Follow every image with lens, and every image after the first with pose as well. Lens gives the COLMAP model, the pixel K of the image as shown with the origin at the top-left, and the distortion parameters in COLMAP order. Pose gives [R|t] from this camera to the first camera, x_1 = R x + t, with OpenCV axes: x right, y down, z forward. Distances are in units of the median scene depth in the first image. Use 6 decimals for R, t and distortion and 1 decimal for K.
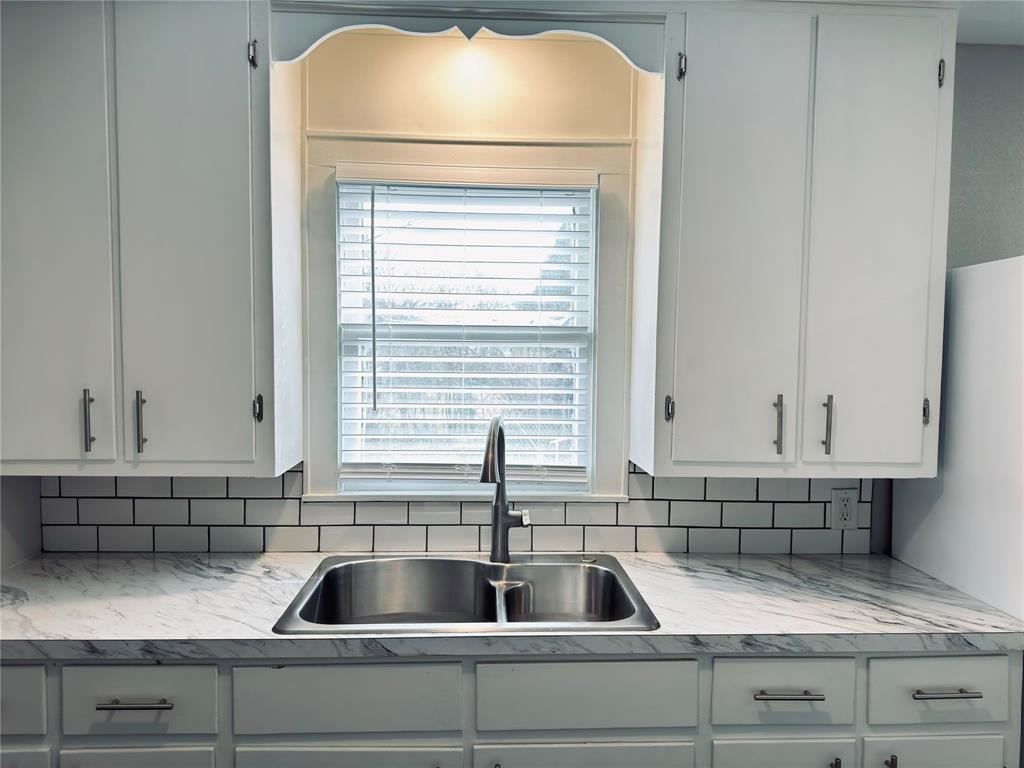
lens RADIAL K [[708.4, 0, 513.2], [0, 708.4, 388.1], [0, 0, 1]] dist [0.024660, -0.005675]
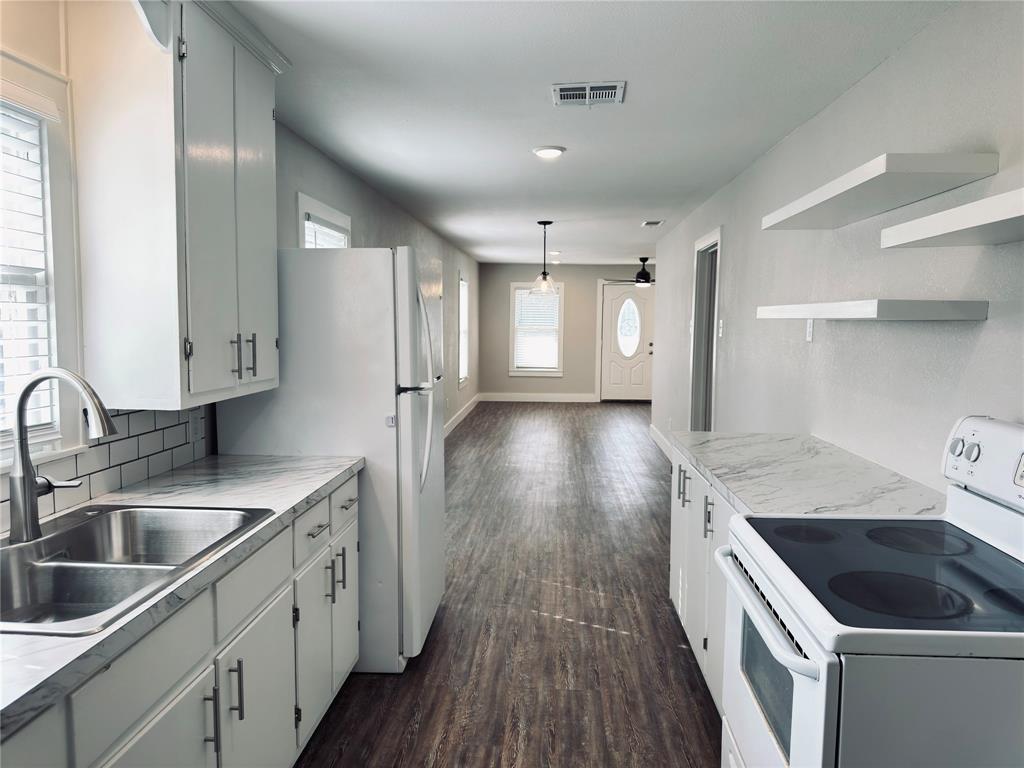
lens RADIAL K [[708.4, 0, 513.9], [0, 708.4, 383.2], [0, 0, 1]] dist [0.024660, -0.005675]
pose [[0.112404, -0.096773, 0.988939, -0.769648], [0.042049, 0.994818, 0.092569, -0.000394], [-0.992772, 0.031179, 0.115891, 0.297669]]
